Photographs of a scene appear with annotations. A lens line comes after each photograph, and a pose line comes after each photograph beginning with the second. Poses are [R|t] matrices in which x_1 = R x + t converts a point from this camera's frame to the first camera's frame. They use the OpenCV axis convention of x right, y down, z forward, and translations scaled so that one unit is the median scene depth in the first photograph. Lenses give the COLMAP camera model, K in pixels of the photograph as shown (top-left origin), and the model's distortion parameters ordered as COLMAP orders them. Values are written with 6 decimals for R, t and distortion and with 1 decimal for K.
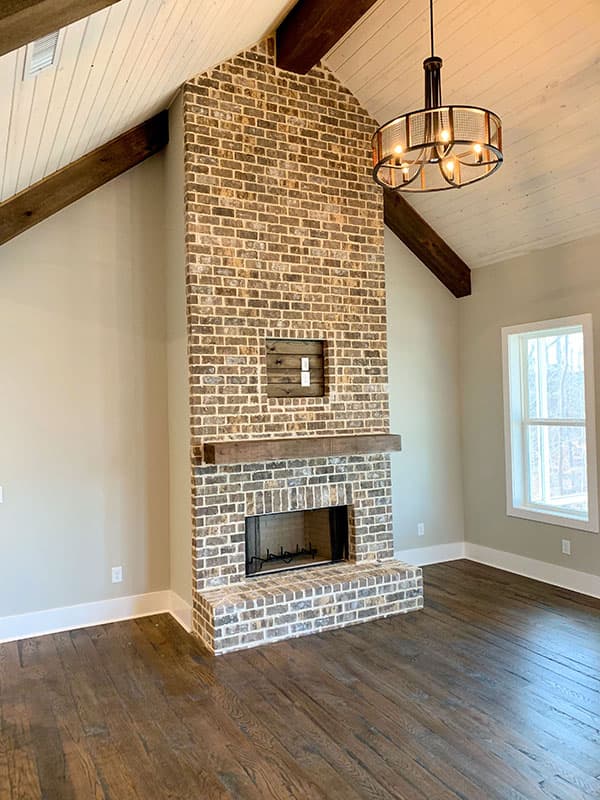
lens RADIAL K [[605.6, 0, 299.9], [0, 605.6, 395.1], [0, 0, 1]] dist [0.048422, -0.080620]
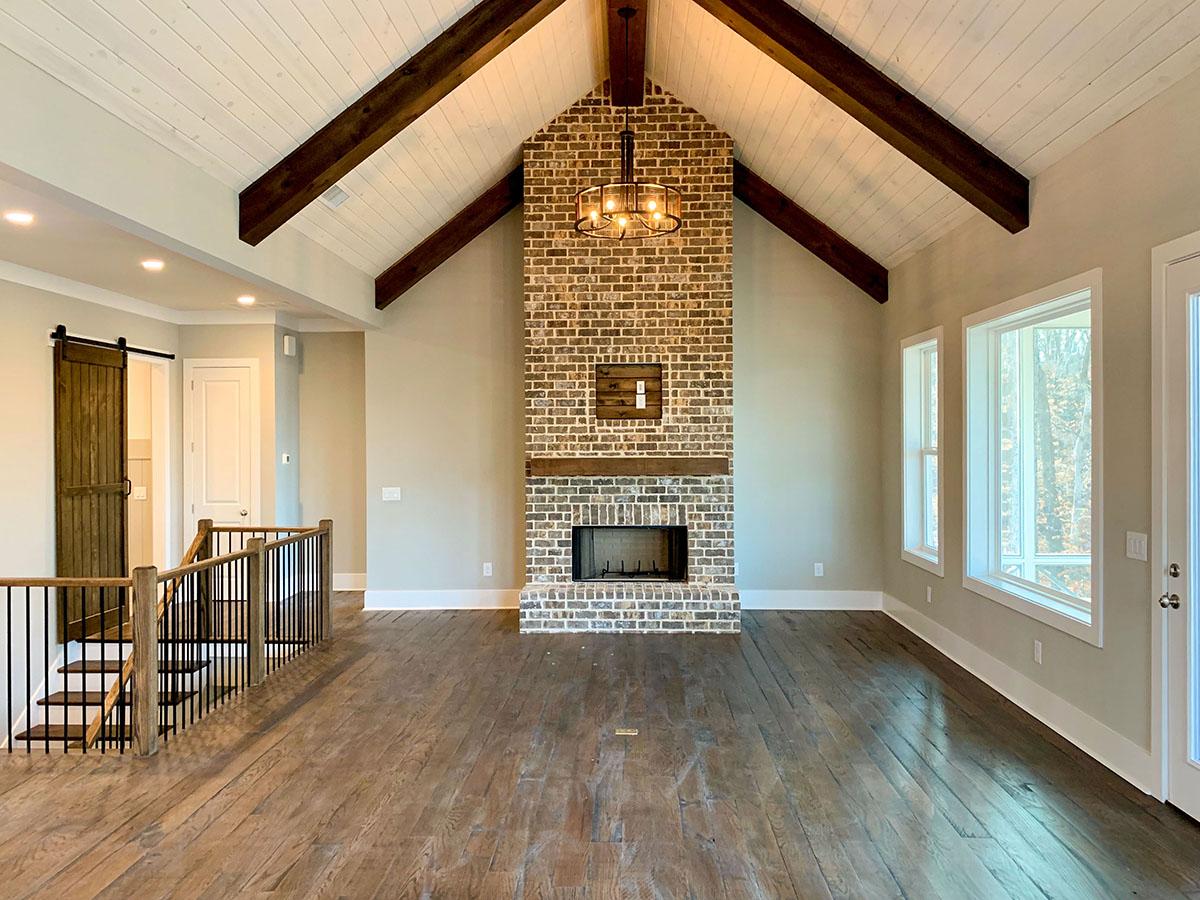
lens RADIAL K [[908.5, 0, 609.5], [0, 908.5, 450.4], [0, 0, 1]] dist [0.048422, -0.080620]
pose [[0.868830, 0.025669, -0.494444, 0.768063], [-0.008262, 0.999268, 0.037358, -0.000948], [0.495041, -0.028372, 0.868406, -0.399609]]
